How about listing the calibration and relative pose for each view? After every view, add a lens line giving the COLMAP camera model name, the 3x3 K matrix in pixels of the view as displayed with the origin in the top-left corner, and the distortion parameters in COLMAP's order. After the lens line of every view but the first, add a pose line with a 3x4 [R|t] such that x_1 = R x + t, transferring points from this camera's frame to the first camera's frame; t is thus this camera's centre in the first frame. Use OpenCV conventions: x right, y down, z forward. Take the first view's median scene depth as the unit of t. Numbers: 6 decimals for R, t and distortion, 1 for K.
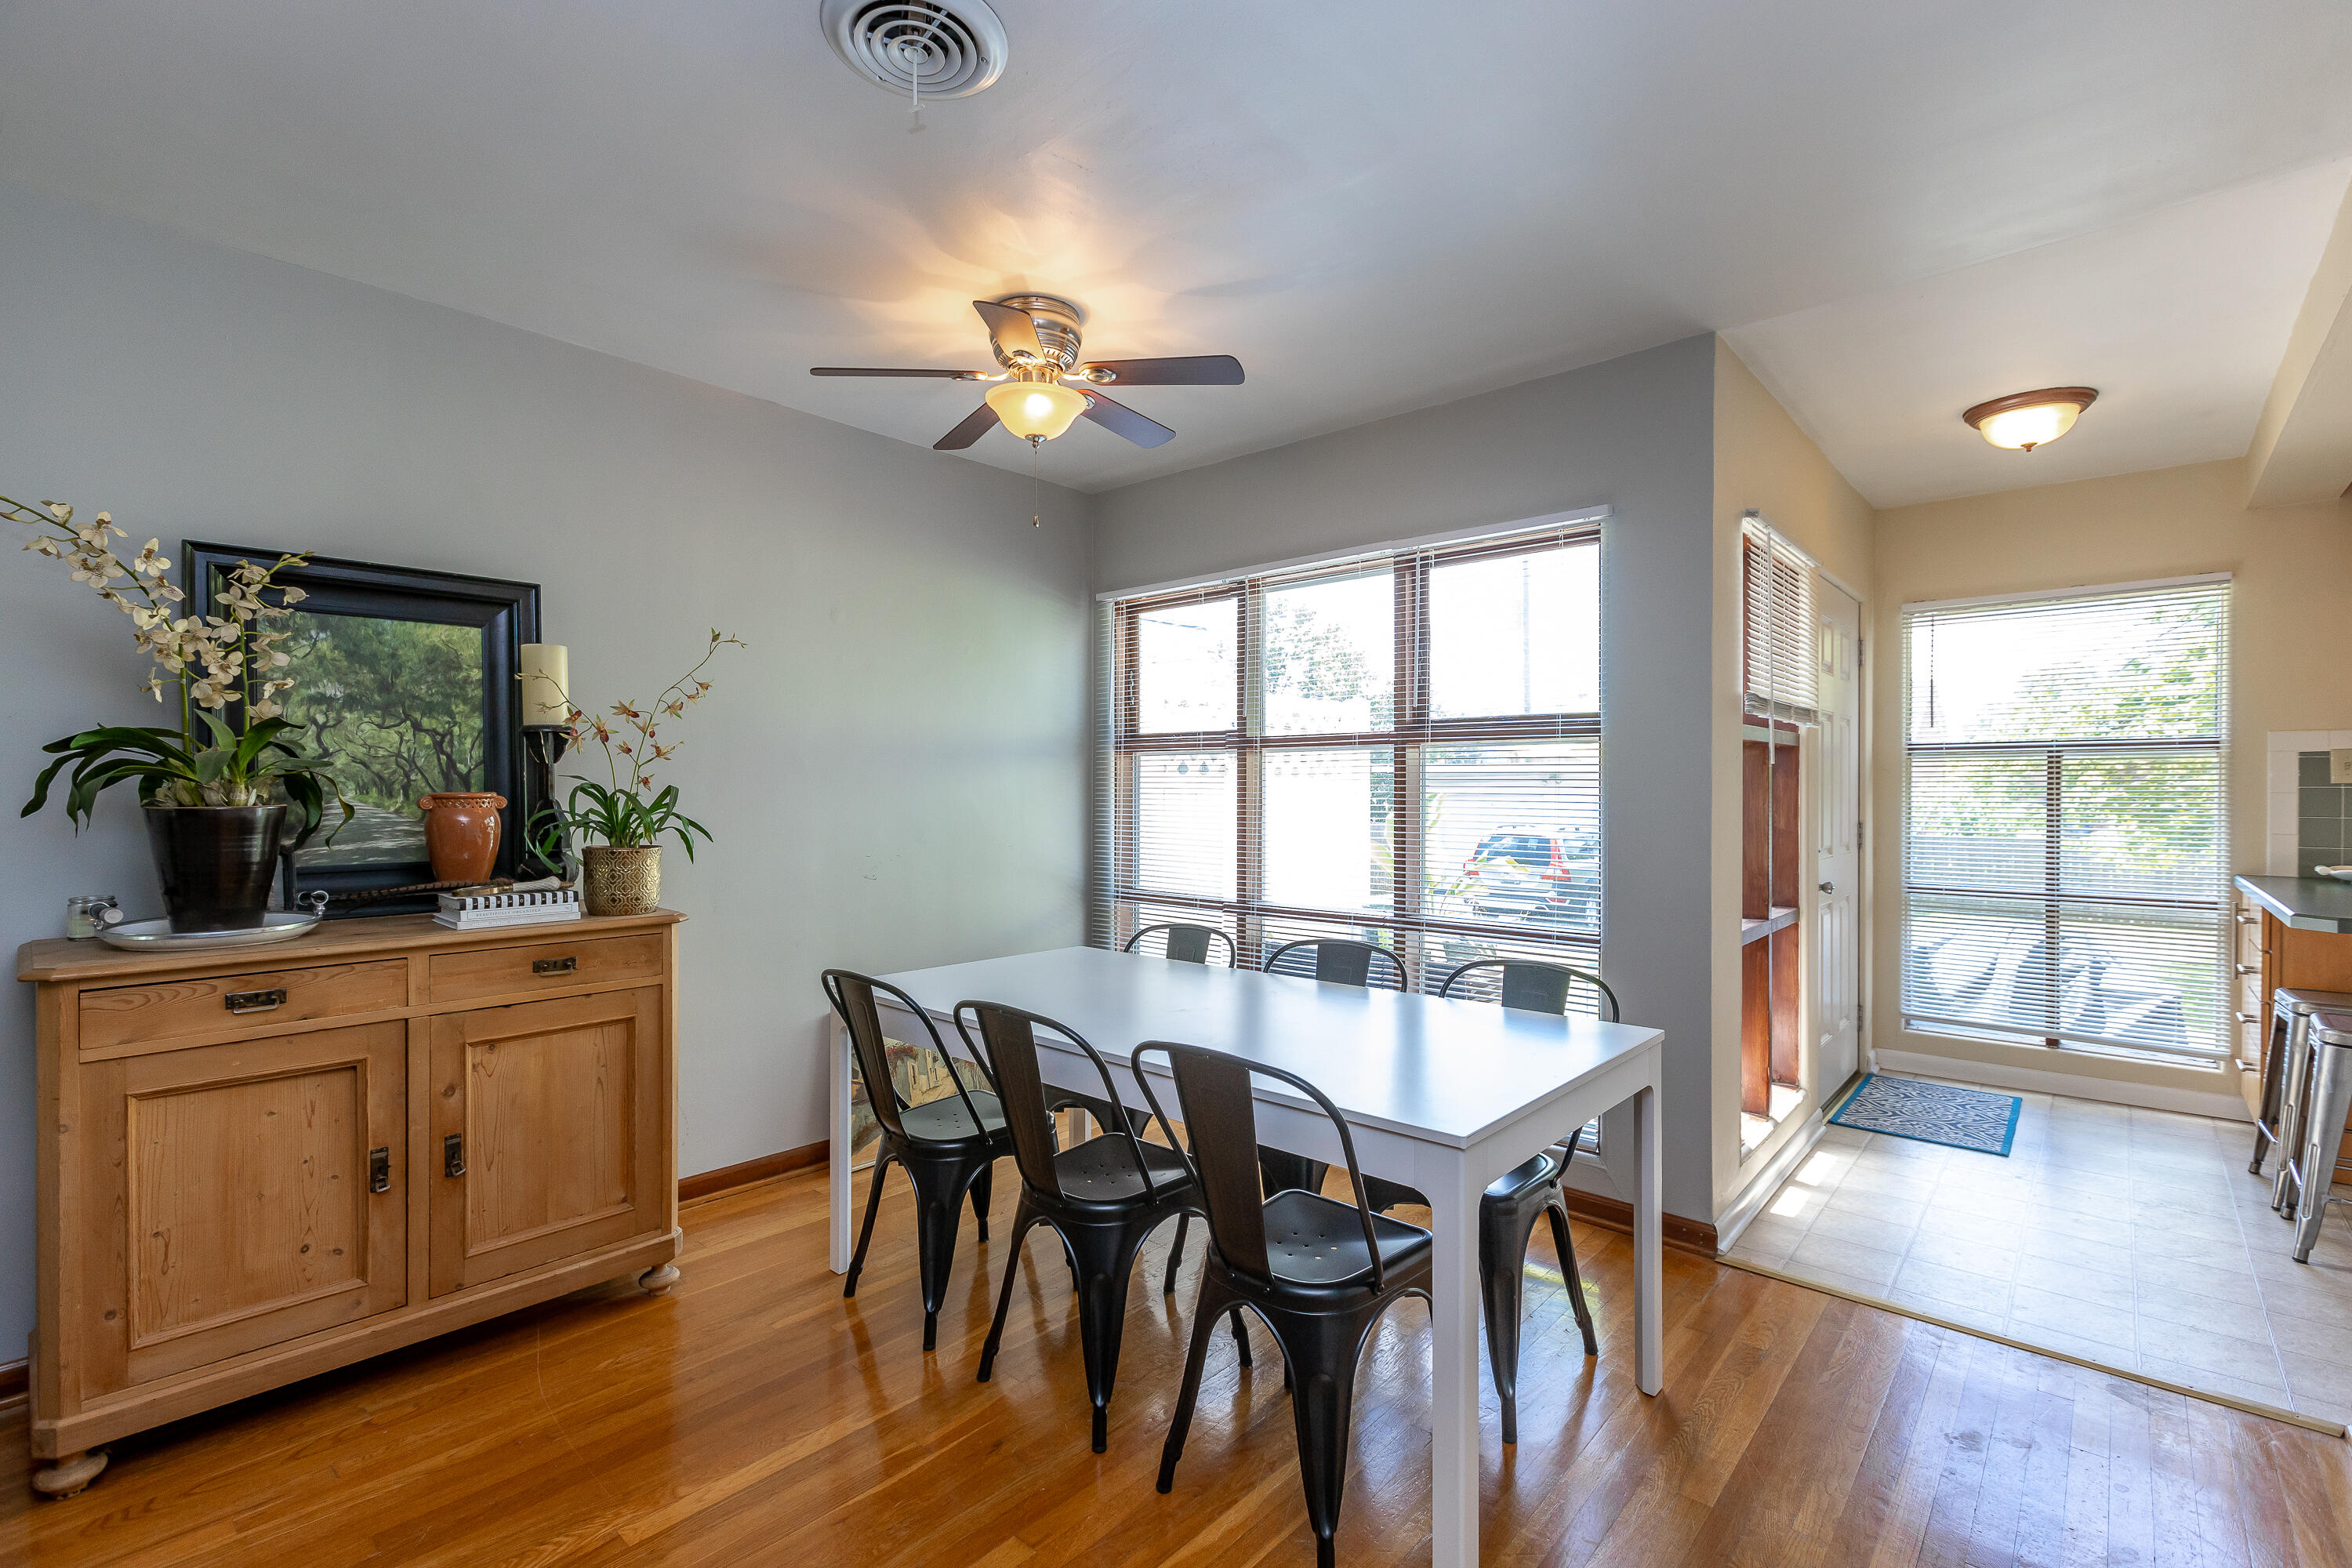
lens RADIAL K [[1049.3, 0, 1176.0], [0, 1049.3, 784.0], [0, 0, 1]] dist [-0.002620, 0.000027]
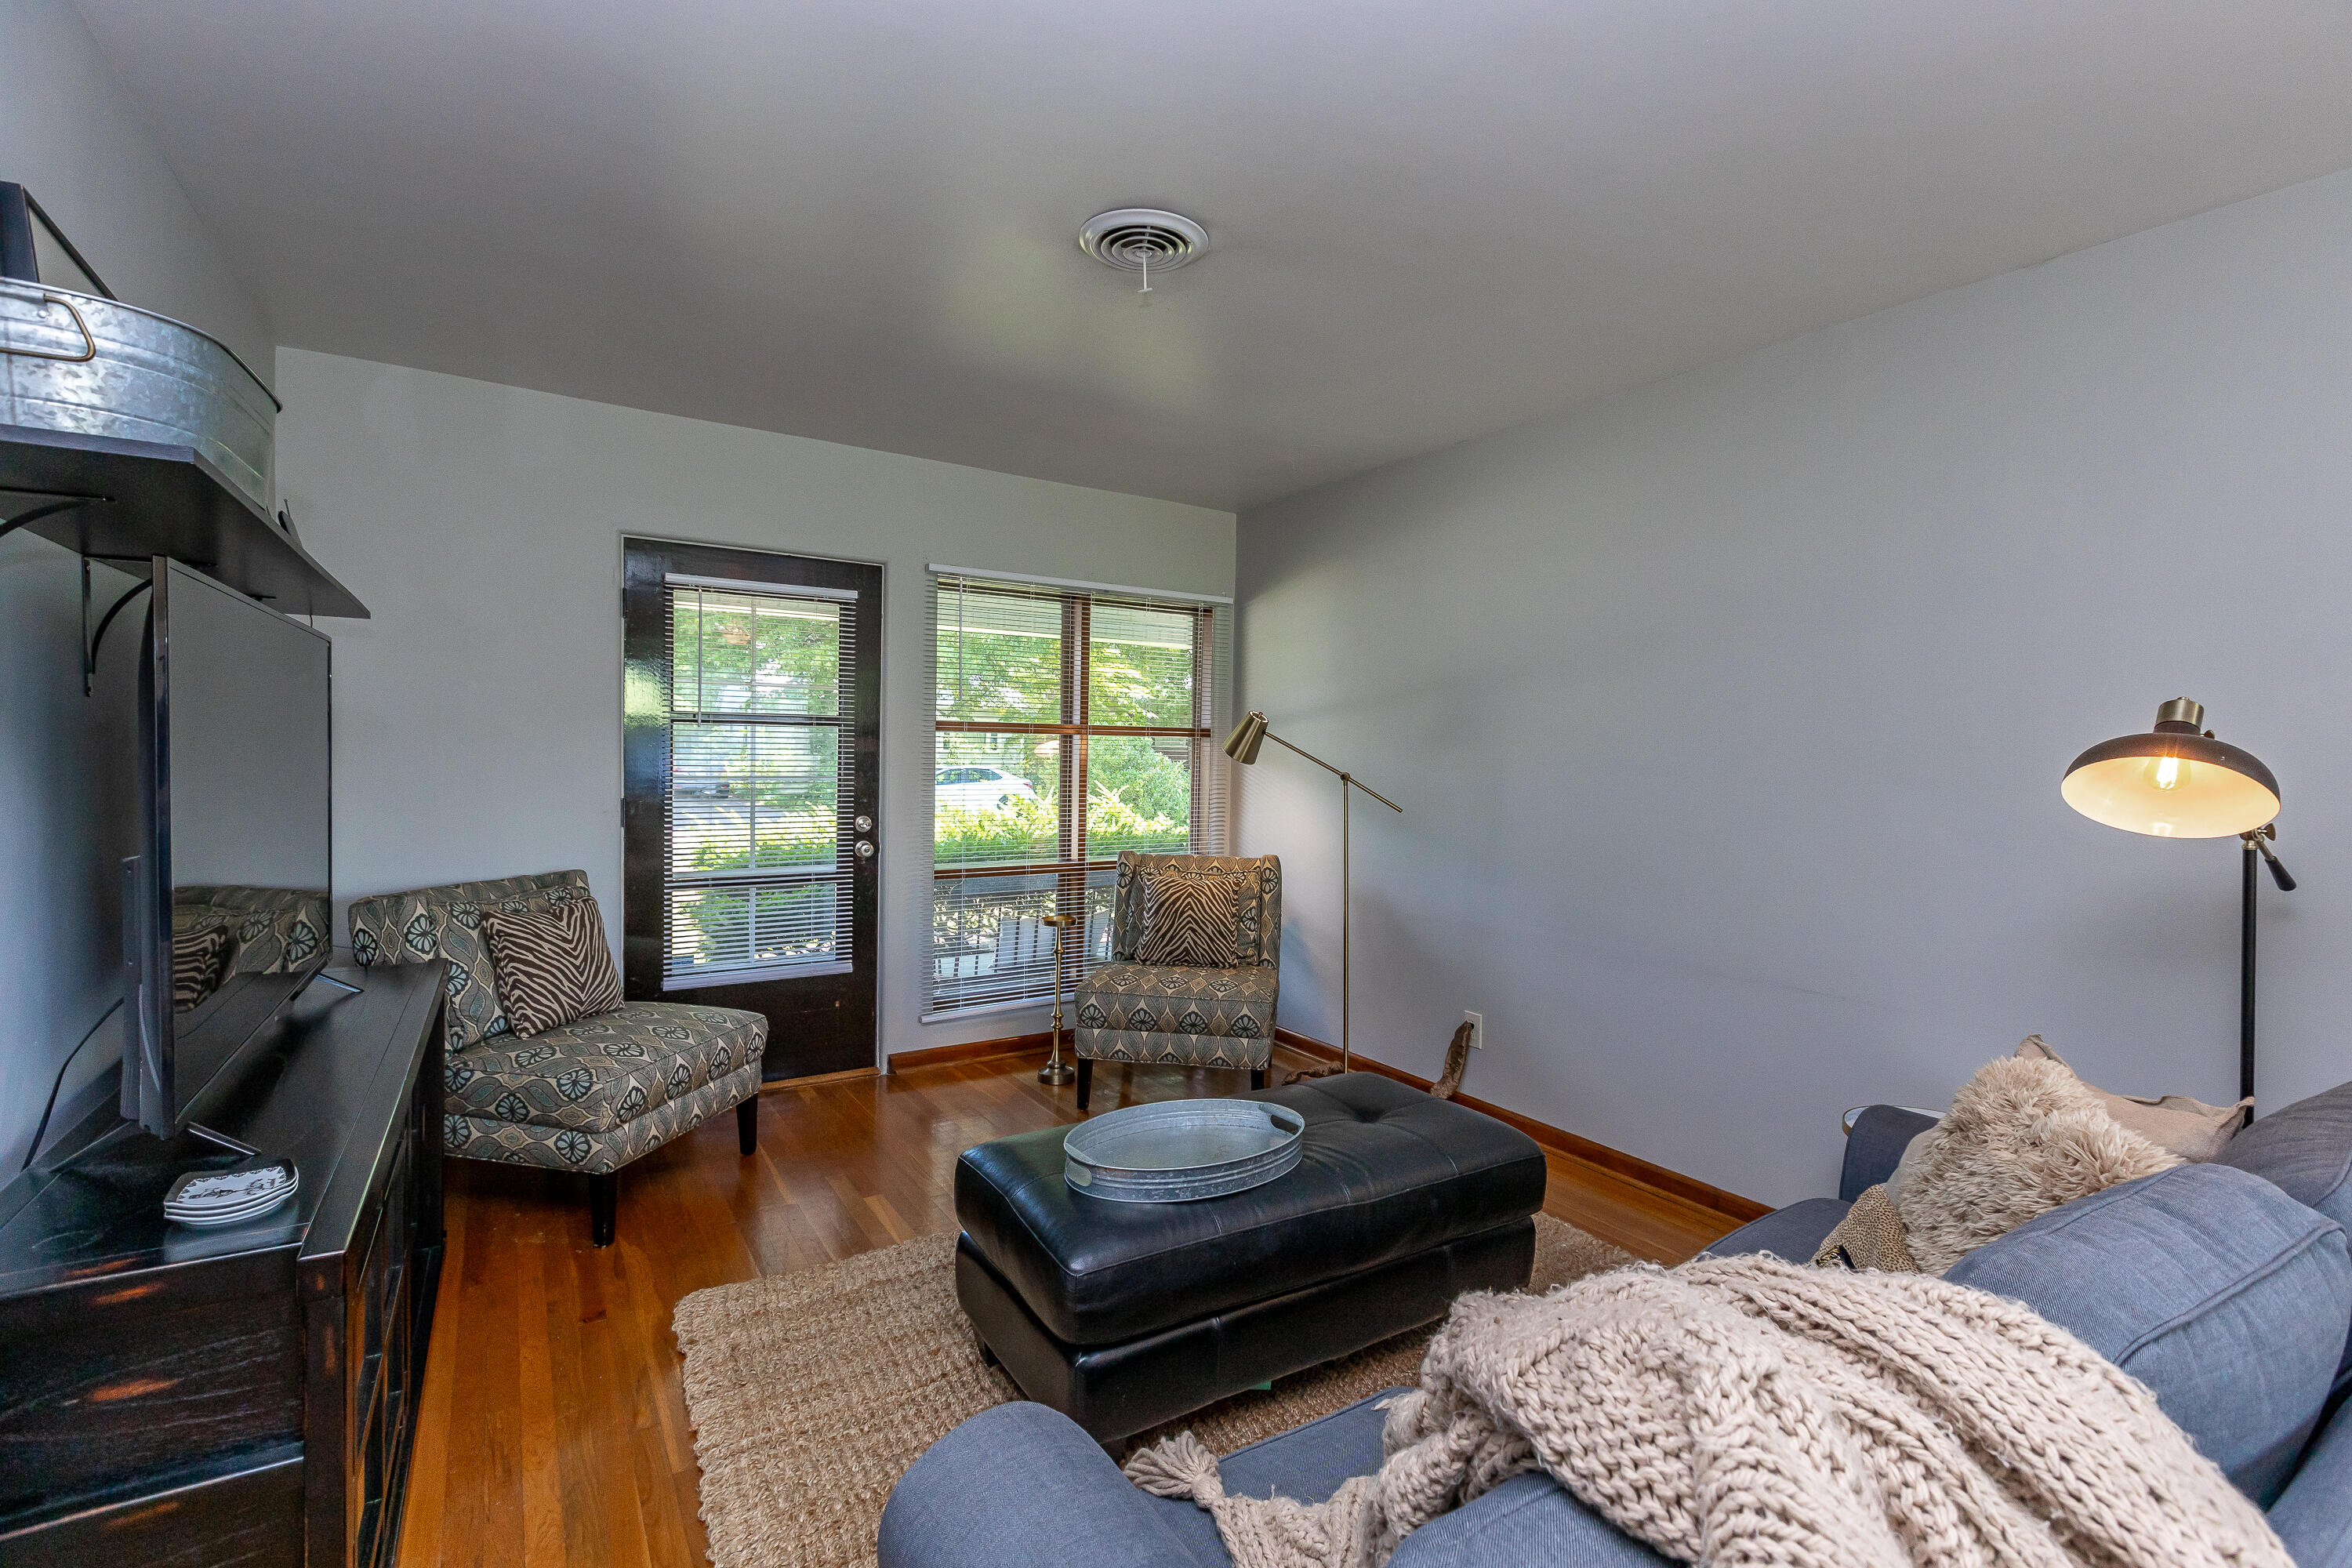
lens RADIAL K [[1049.3, 0, 1176.0], [0, 1049.3, 784.0], [0, 0, 1]] dist [-0.002620, 0.000027]
pose [[-0.270023, 0.033133, -0.962284, 0.599640], [-0.012287, 0.999208, 0.037852, -0.012722], [0.962776, 0.022044, -0.269402, 0.694890]]
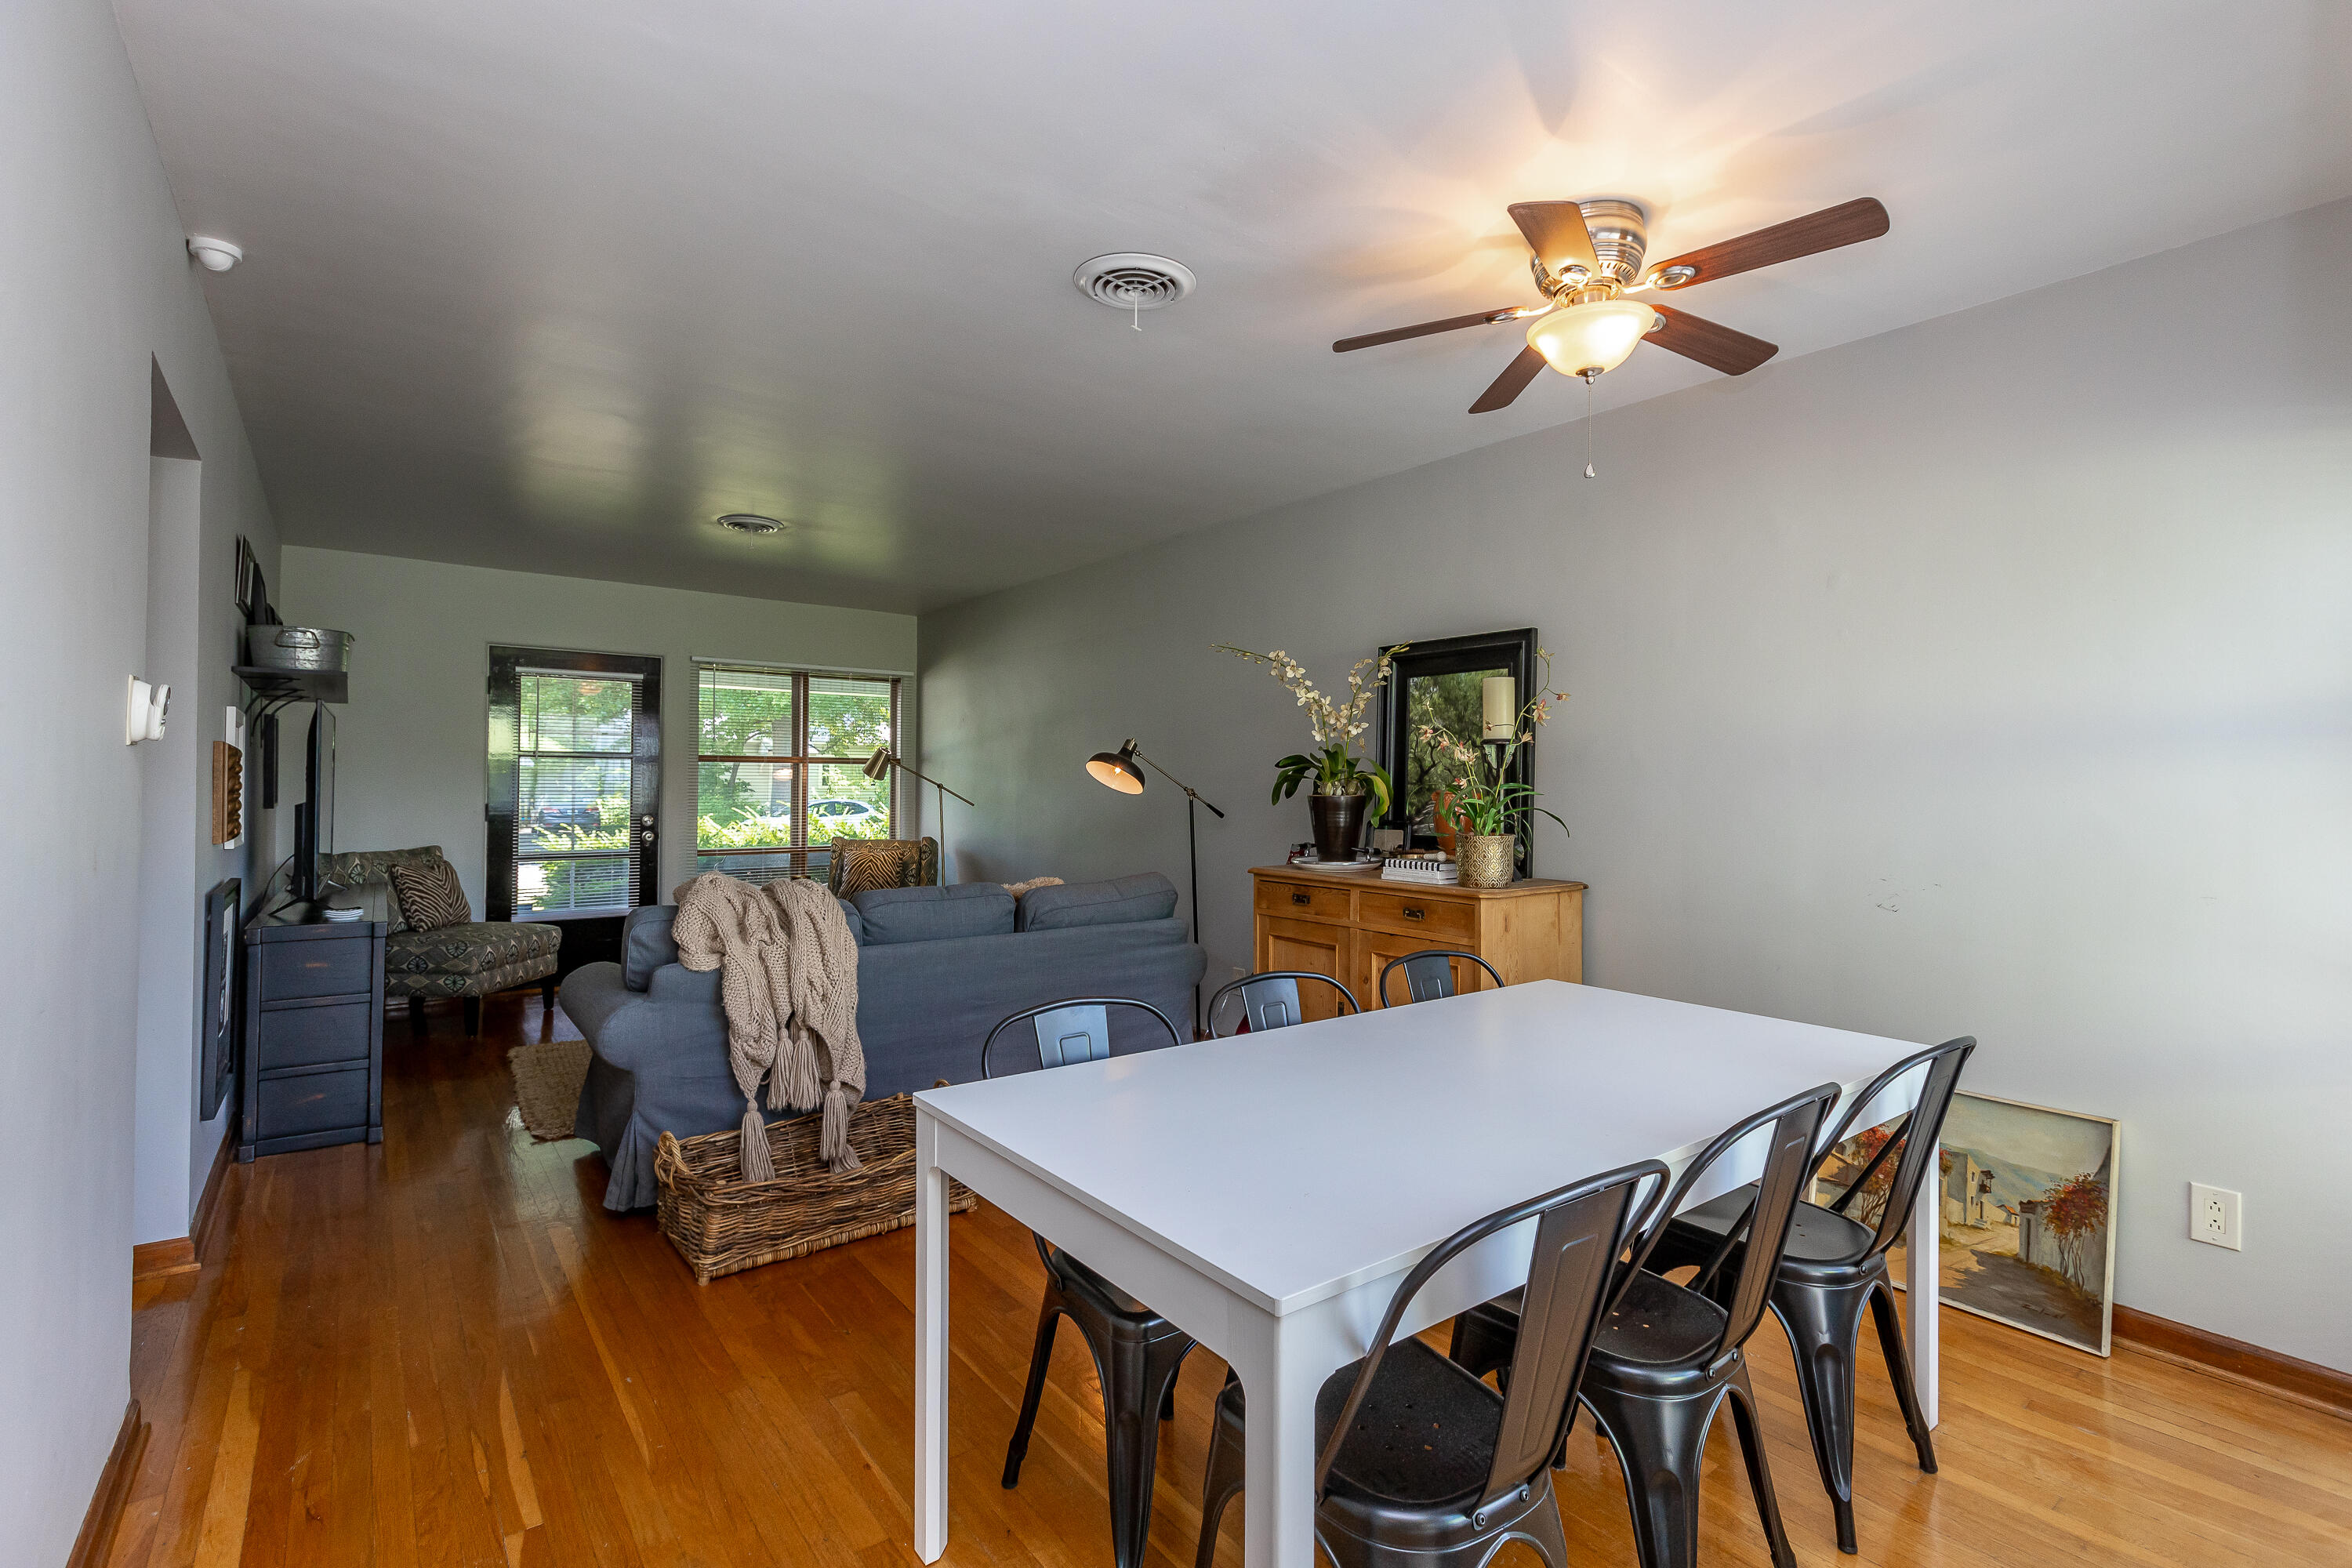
lens RADIAL K [[1059.9, 0, 1182.6], [0, 1059.9, 775.8], [0, 0, 1]] dist [0.001258, 0.000187]
pose [[-0.176068, -0.003927, -0.984370, 0.841284], [-0.001607, 0.999992, -0.003702, -0.005280], [0.984377, 0.000930, -0.176073, 0.923181]]
